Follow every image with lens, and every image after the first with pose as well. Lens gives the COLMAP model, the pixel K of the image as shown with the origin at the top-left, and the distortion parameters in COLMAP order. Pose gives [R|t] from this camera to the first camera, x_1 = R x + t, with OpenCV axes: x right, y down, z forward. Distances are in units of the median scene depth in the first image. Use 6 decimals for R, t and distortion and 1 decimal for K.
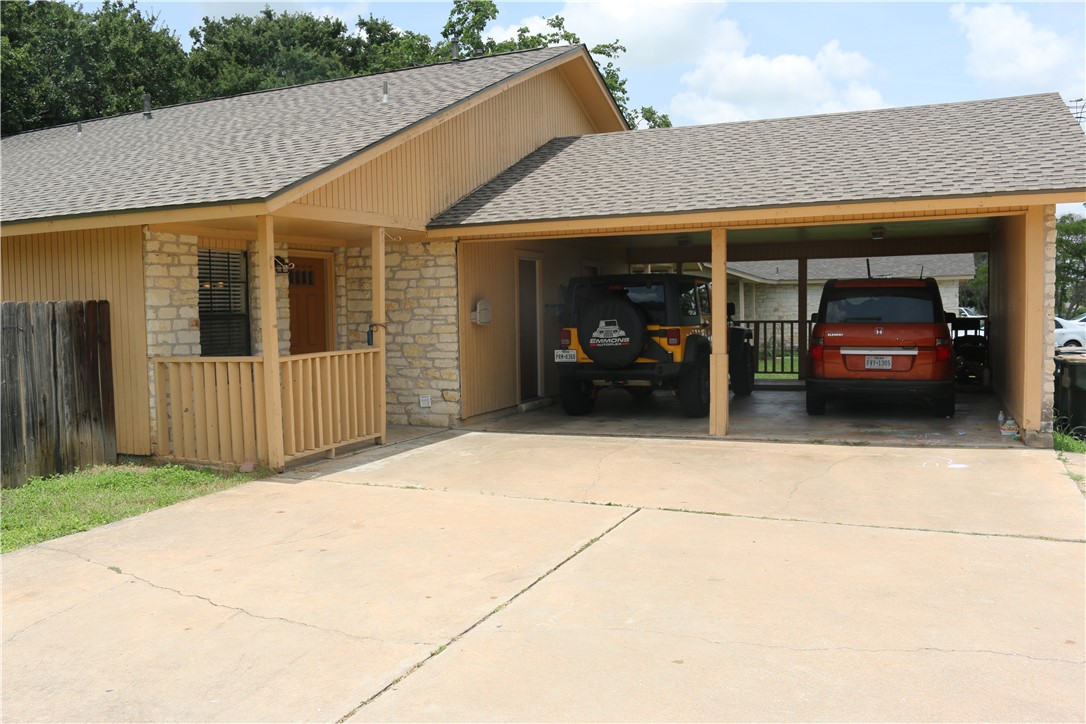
lens RADIAL K [[966.8, 0, 542.3], [0, 966.8, 360.4], [0, 0, 1]] dist [-0.005910, 0.001936]
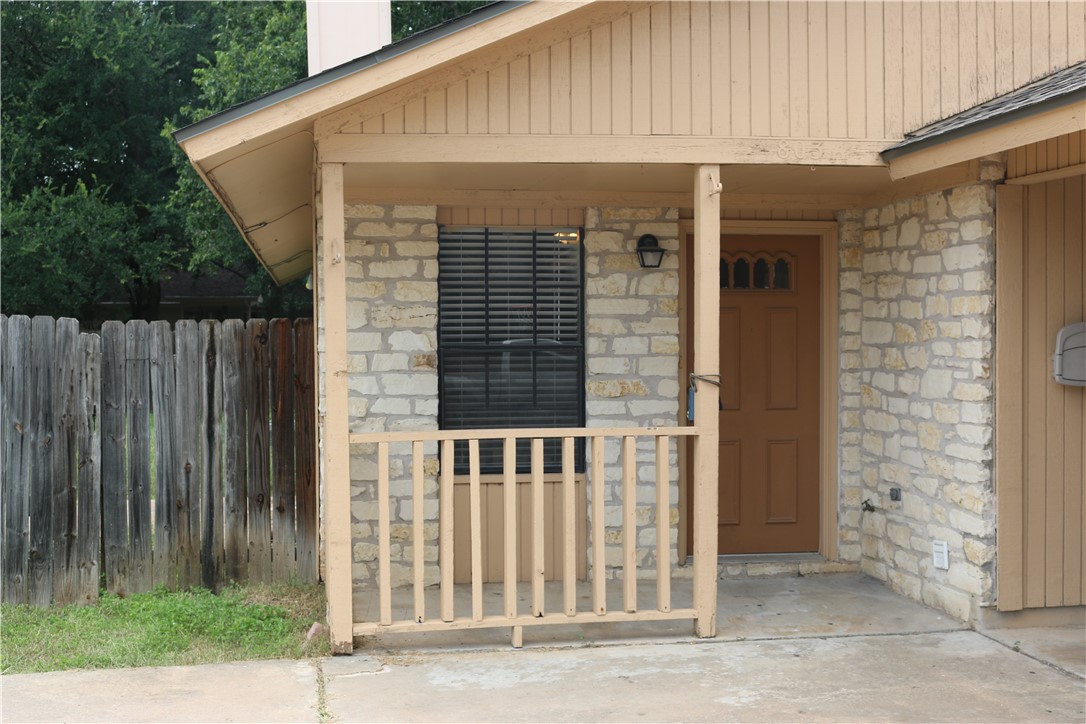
lens RADIAL K [[1478.6, 0, 542.9], [0, 1478.6, 362.7], [0, 0, 1]] dist [-0.094973, 0.000000]
pose [[0.538216, 0.034690, -0.842092, 0.409677], [-0.054988, 0.998469, 0.005987, -0.046711], [0.841011, 0.043082, 0.539300, 0.600025]]
